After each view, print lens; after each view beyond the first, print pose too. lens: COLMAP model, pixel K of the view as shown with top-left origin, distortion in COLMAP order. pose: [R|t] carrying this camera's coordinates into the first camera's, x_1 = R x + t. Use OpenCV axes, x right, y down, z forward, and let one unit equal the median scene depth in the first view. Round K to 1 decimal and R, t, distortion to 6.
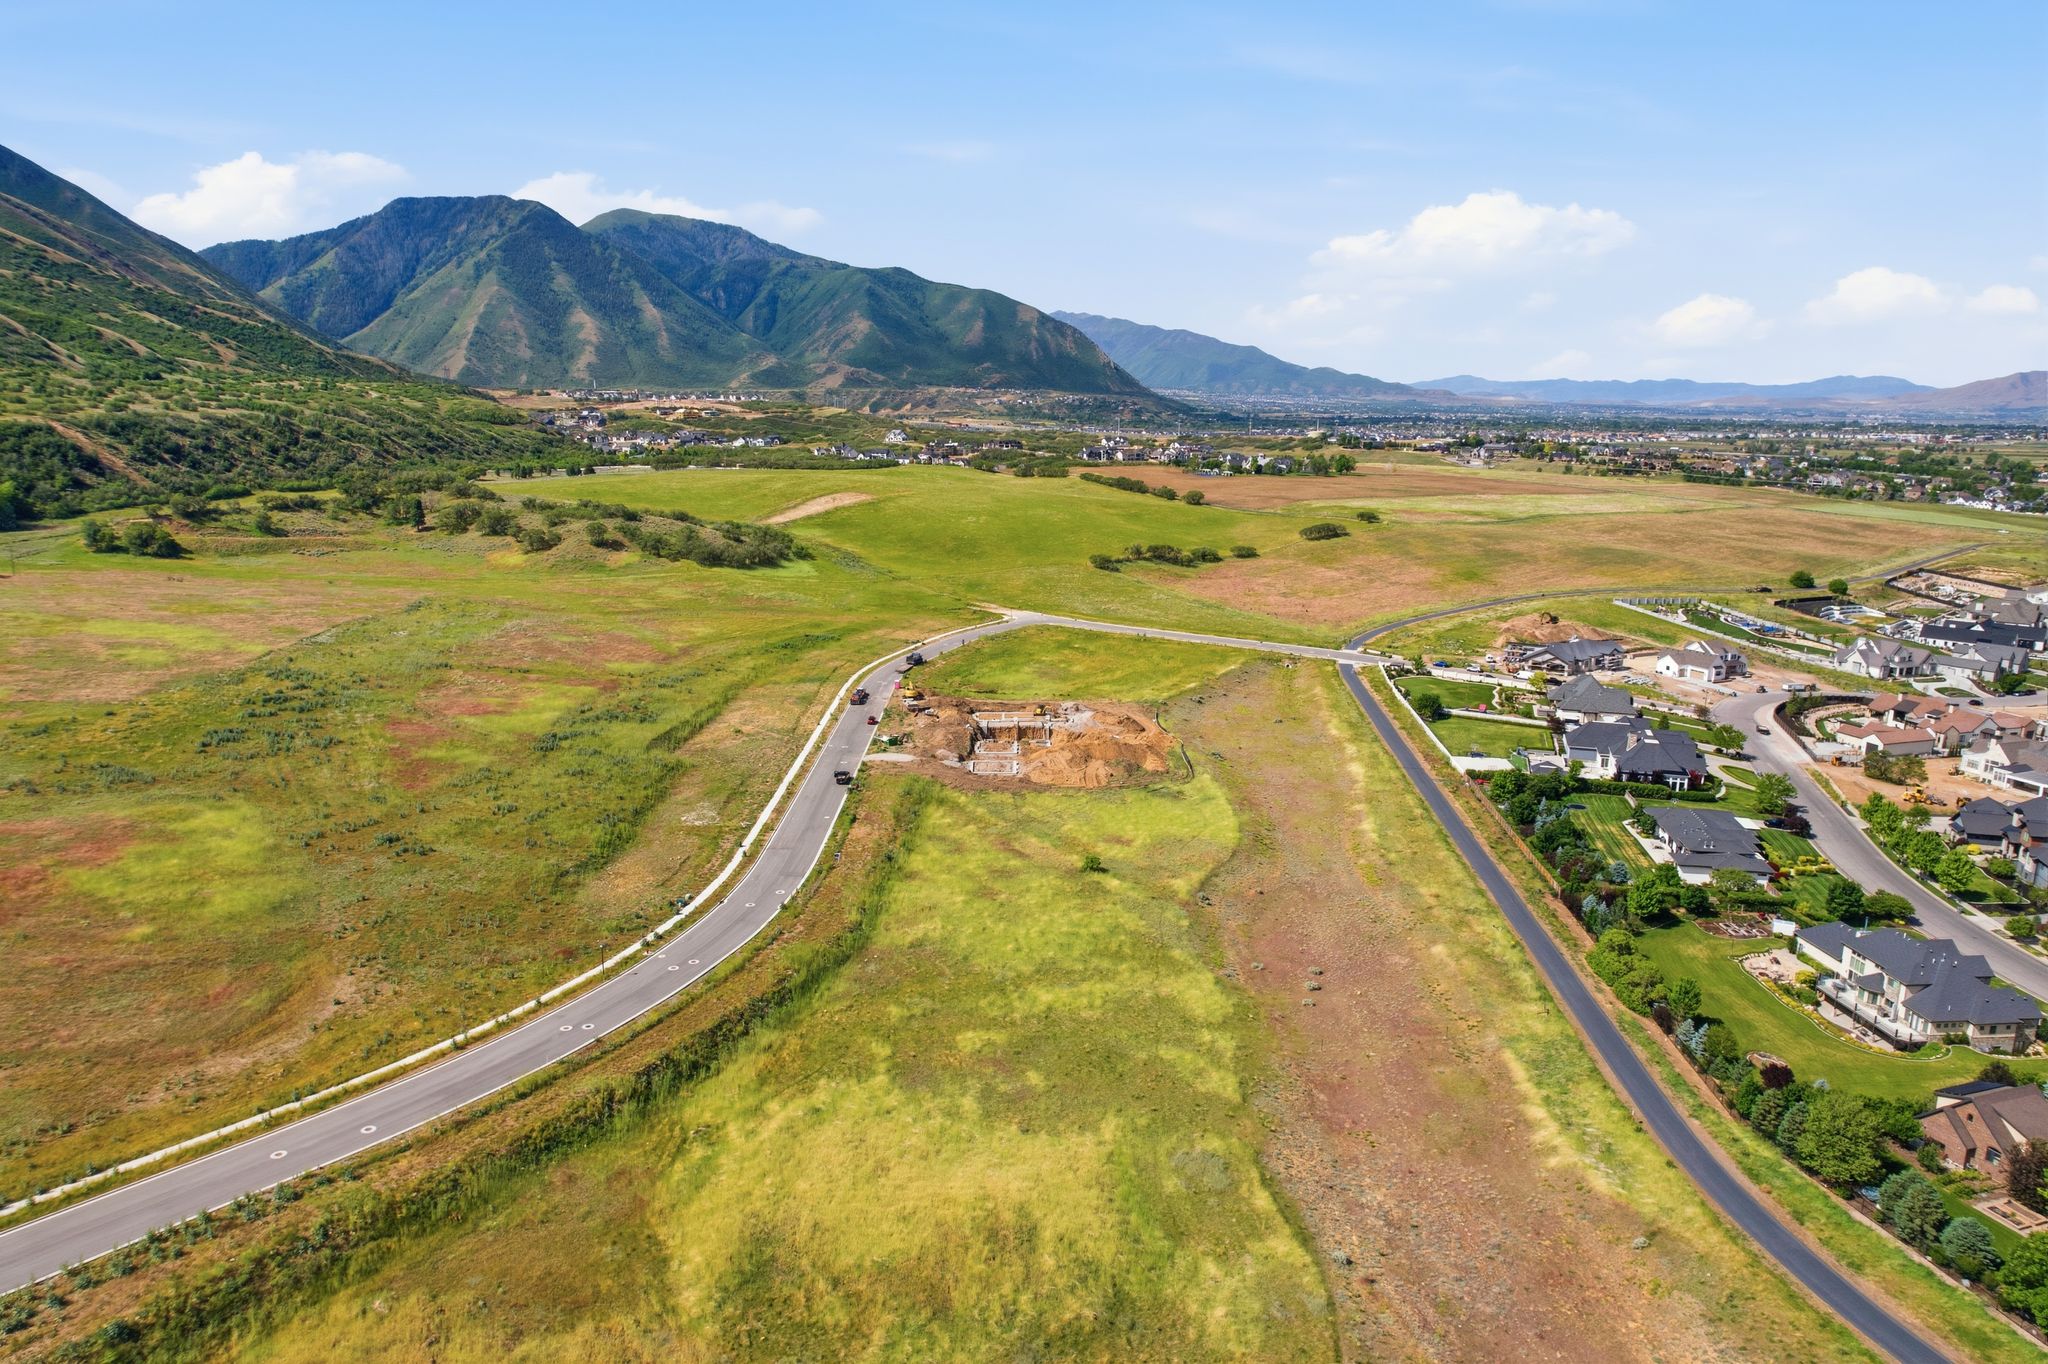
lens RADIAL K [[1312.2, 0, 1027.0], [0, 1312.2, 678.9], [0, 0, 1]] dist [-0.076616, 0.069468]
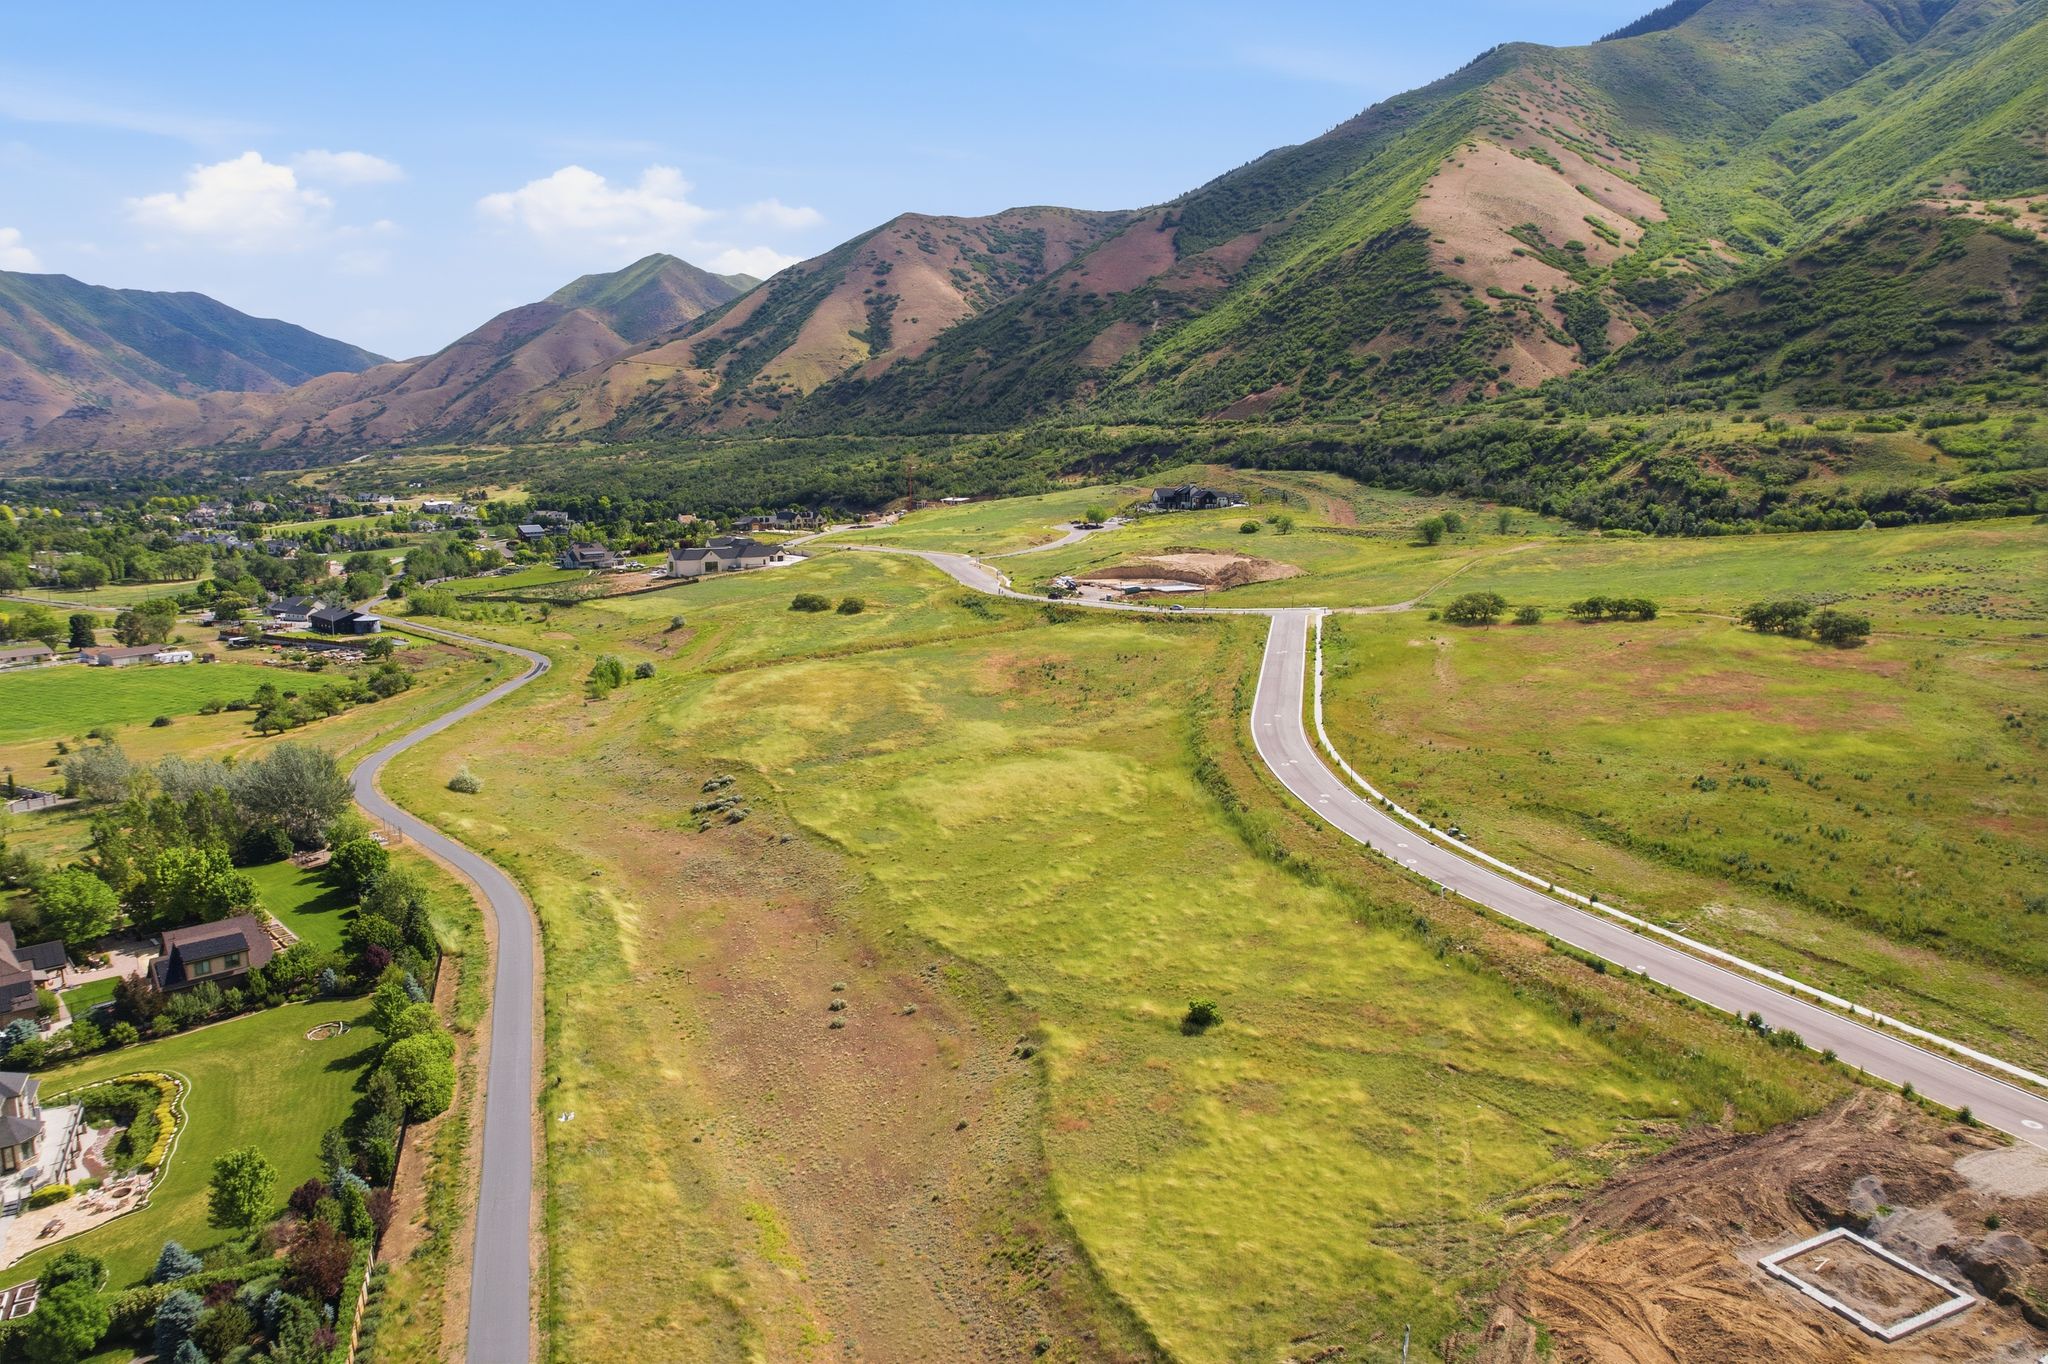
lens RADIAL K [[1312.2, 0, 1020.4], [0, 1312.2, 684.5], [0, 0, 1]] dist [-0.076616, 0.069468]
pose [[-0.906405, 0.066598, -0.417127, 0.464491], [-0.095244, 0.929841, 0.355420, -0.268228], [0.411533, 0.361883, -0.836470, 1.732413]]
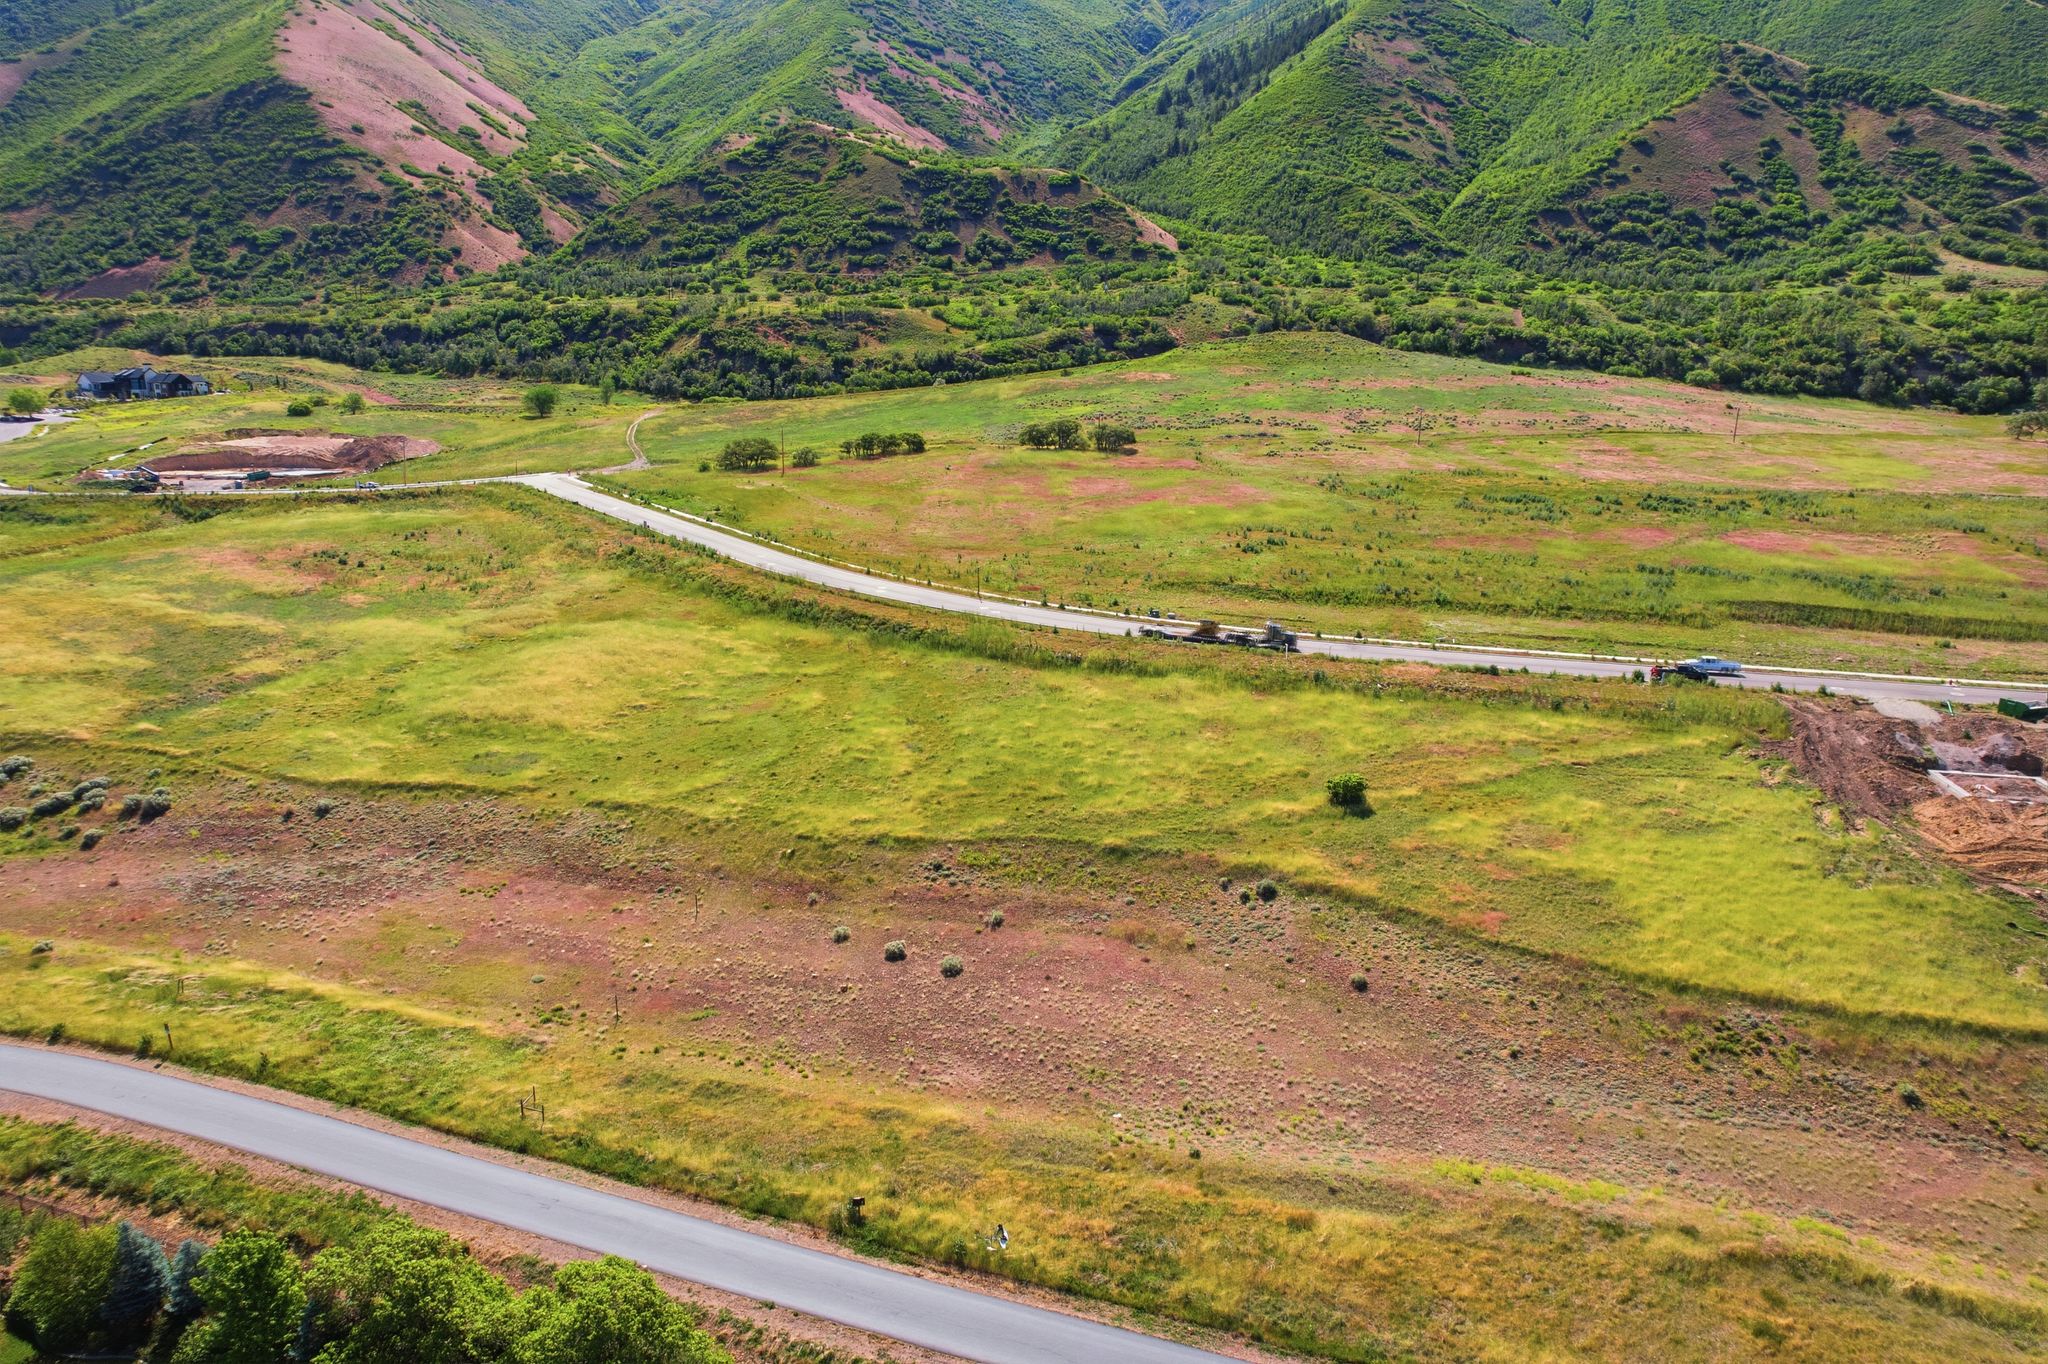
lens RADIAL K [[1312.2, 0, 1018.4], [0, 1312.2, 682.7], [0, 0, 1]] dist [-0.076616, 0.069468]
pose [[-0.272400, 0.208859, -0.939242, 0.710193], [-0.209114, 0.939973, 0.269669, -0.020380], [0.939186, 0.269867, -0.212373, 1.174920]]
